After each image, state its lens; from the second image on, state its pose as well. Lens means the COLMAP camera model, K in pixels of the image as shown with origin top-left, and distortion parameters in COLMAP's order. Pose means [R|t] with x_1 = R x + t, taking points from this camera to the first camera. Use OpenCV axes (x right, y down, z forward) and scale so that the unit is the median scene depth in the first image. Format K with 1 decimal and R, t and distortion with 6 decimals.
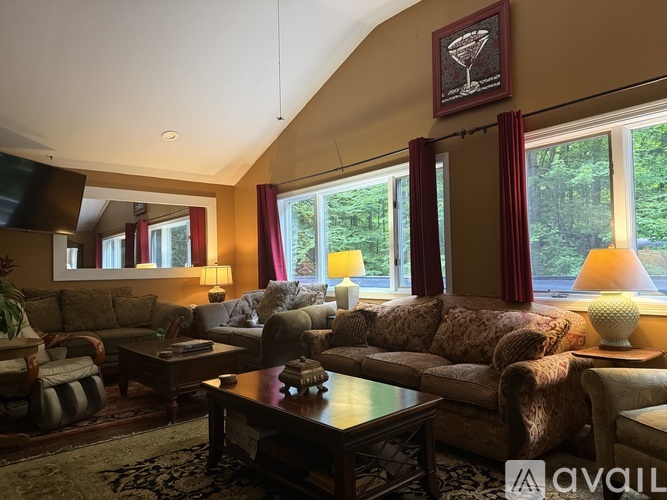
lens RADIAL K [[471.6, 0, 337.2], [0, 471.6, 249.6], [0, 0, 1]] dist [0.096637, -0.126290]
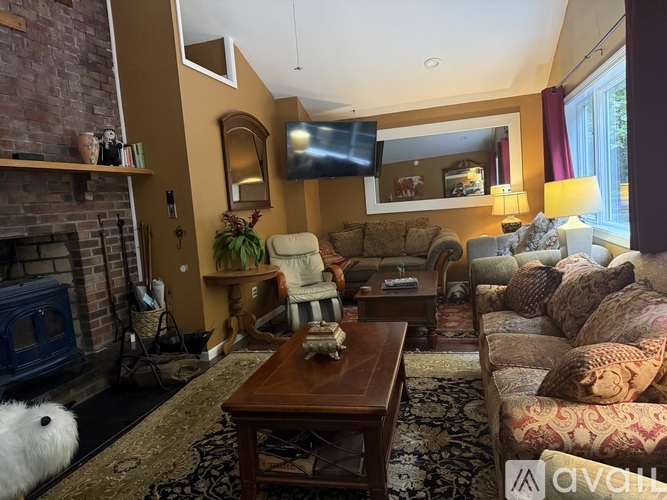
lens RADIAL K [[471.6, 0, 337.2], [0, 471.6, 249.6], [0, 0, 1]] dist [0.096637, -0.126290]
pose [[0.562816, 0.063704, -0.824124, 0.466498], [0.101650, 0.984124, 0.145491, -0.037663], [0.820308, -0.165657, 0.547405, 0.326453]]
